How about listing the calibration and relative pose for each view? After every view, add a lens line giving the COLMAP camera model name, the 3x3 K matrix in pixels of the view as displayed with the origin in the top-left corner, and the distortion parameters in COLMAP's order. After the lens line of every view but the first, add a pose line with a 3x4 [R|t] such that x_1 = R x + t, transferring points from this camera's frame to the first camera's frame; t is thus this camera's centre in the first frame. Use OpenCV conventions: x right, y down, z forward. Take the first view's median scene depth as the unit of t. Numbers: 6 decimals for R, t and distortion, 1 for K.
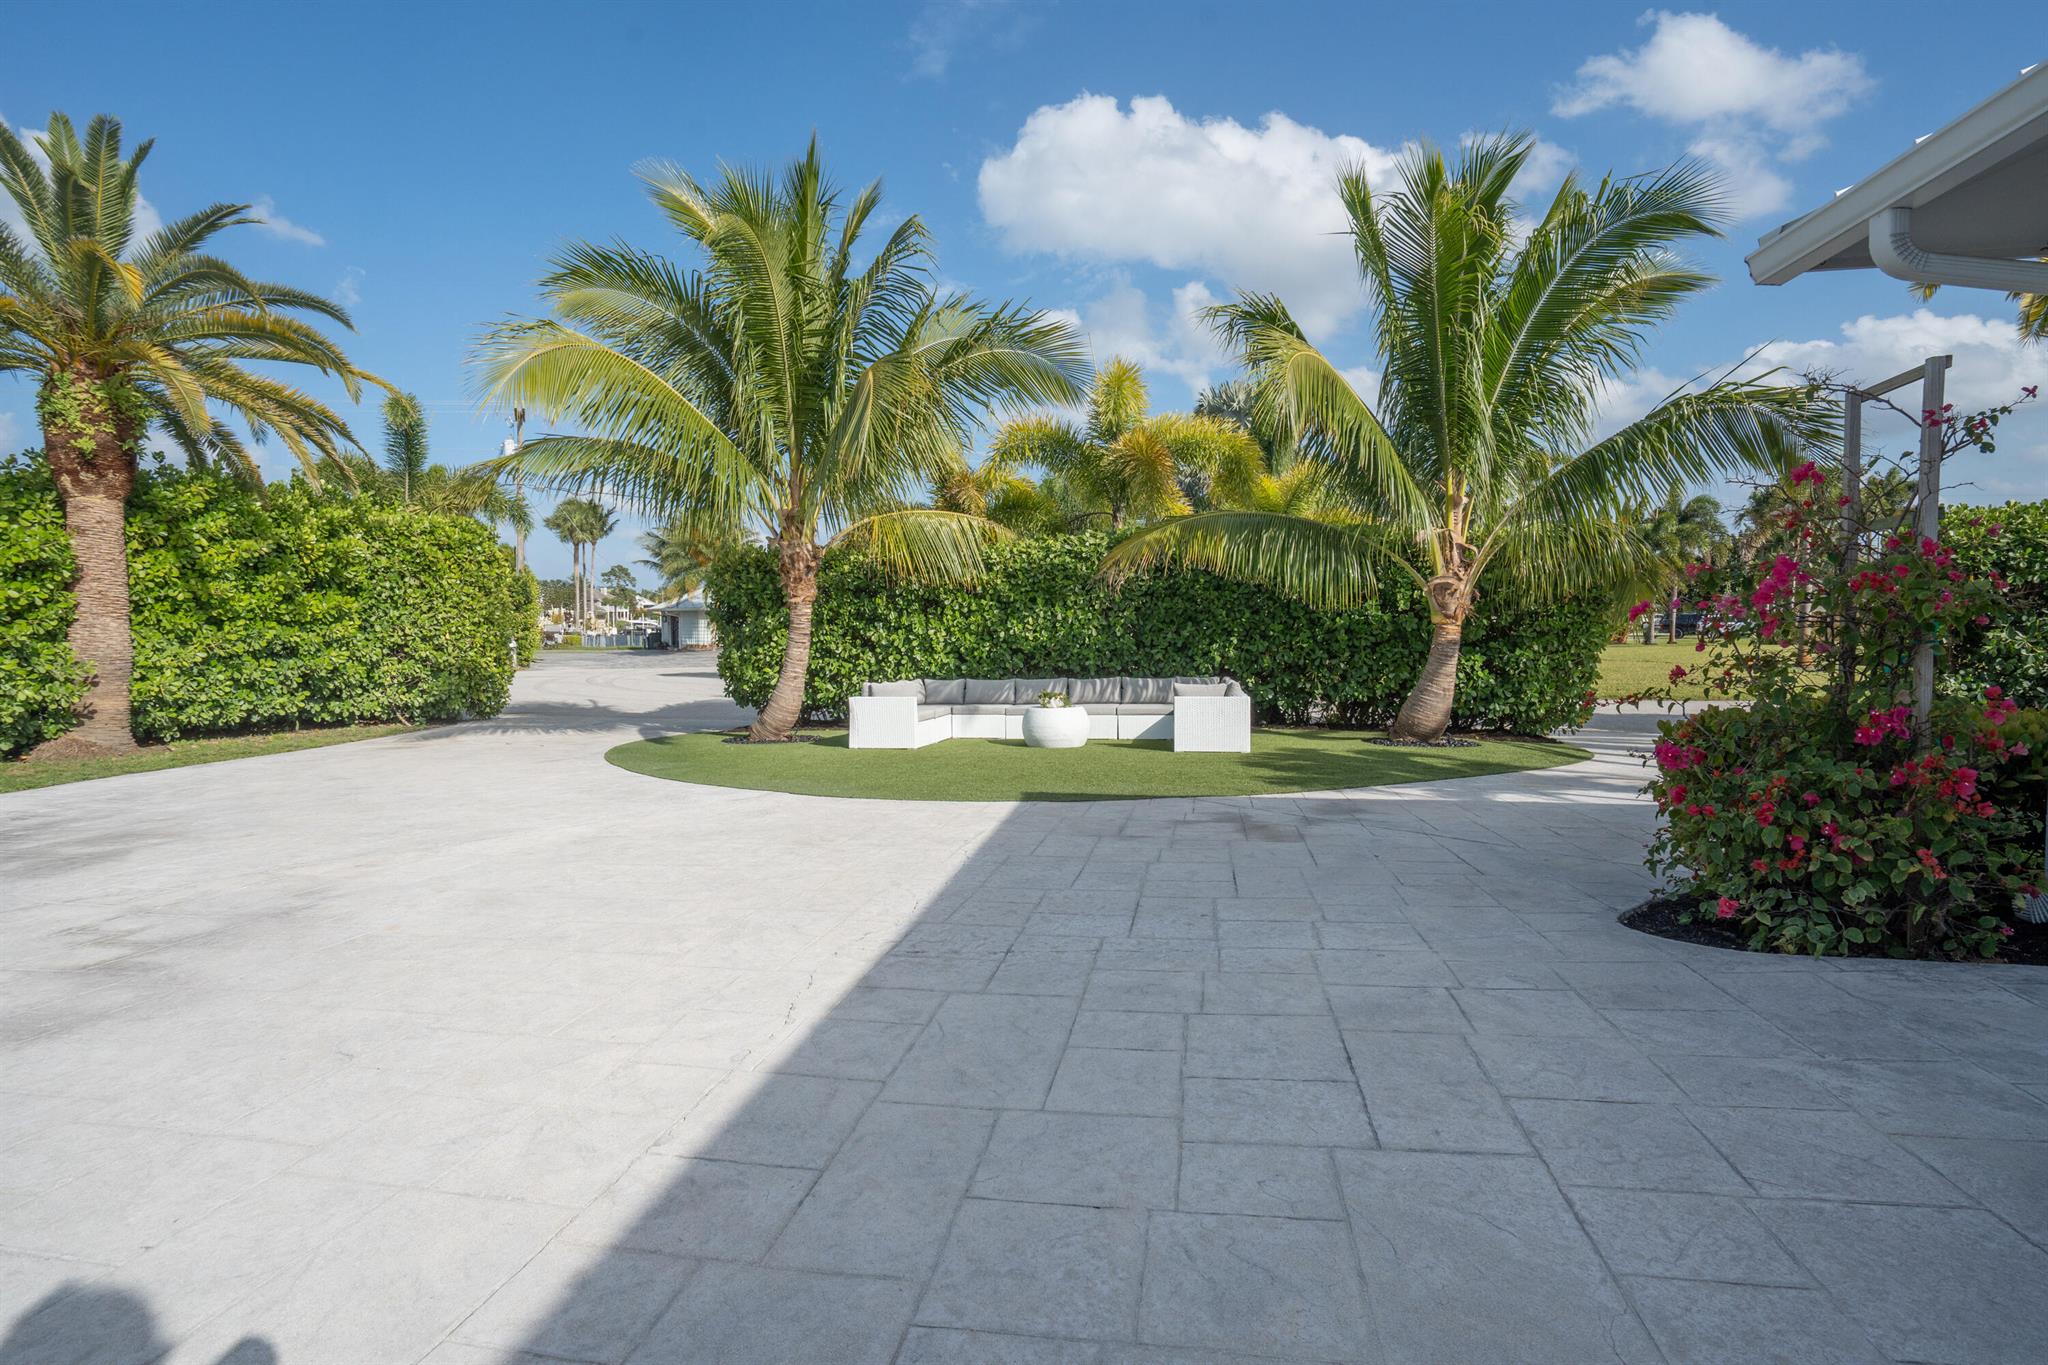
lens RADIAL K [[933.0, 0, 1028.4], [0, 933.0, 678.2], [0, 0, 1]] dist [-0.051809, 0.022274]
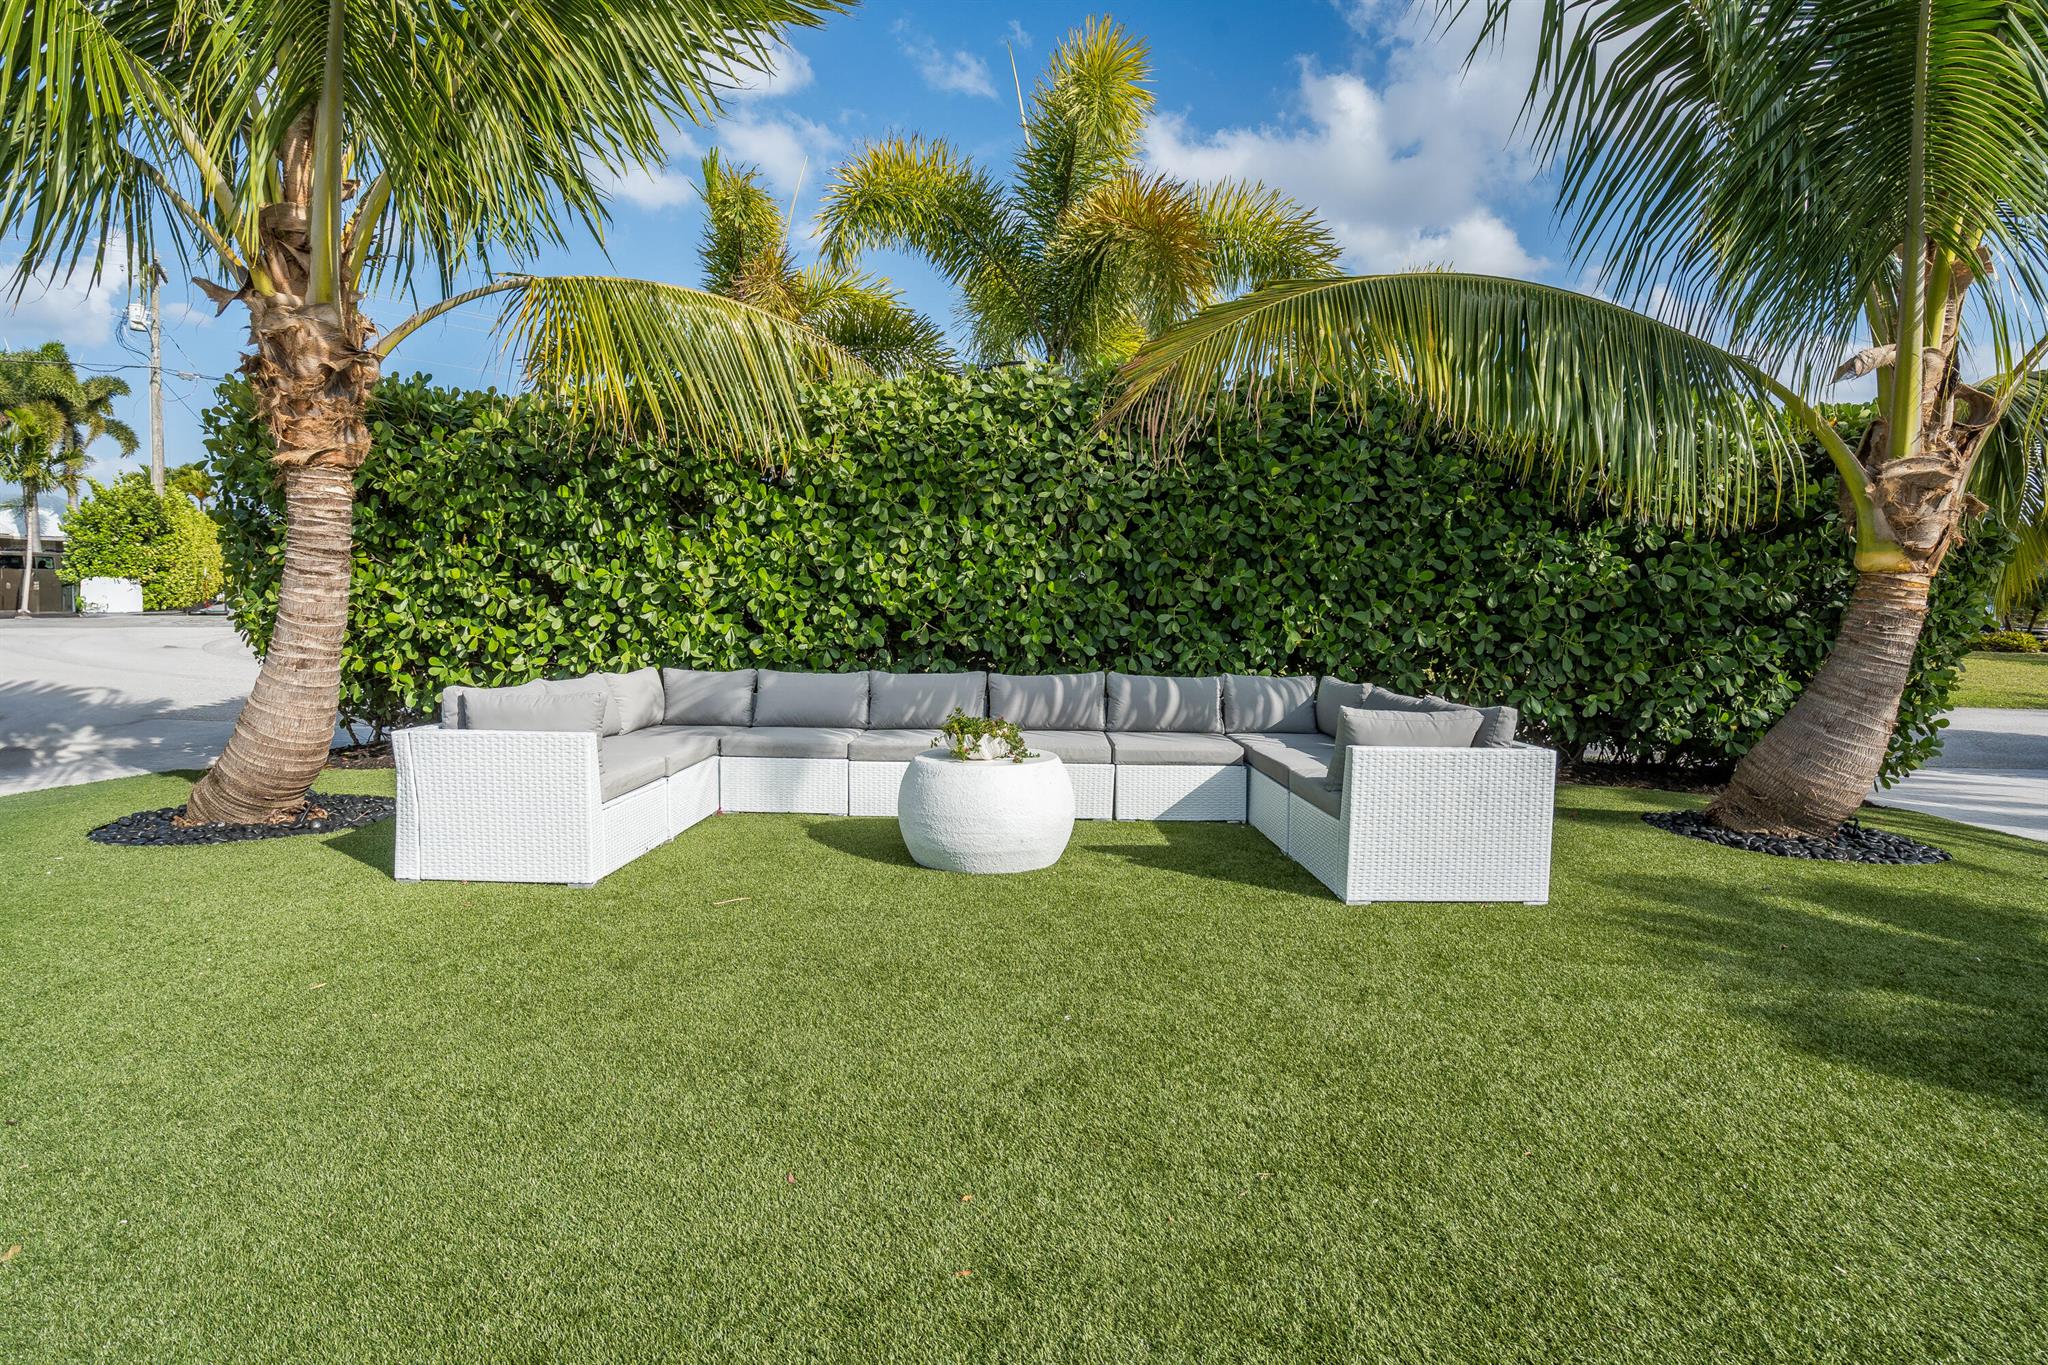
lens RADIAL K [[933.0, 0, 1028.4], [0, 933.0, 678.2], [0, 0, 1]] dist [-0.051809, 0.022274]
pose [[0.982936, 0.013730, 0.183436, -0.022720], [-0.019846, 0.999305, 0.031546, -0.012960], [-0.182876, -0.034648, 0.982525, 0.588132]]
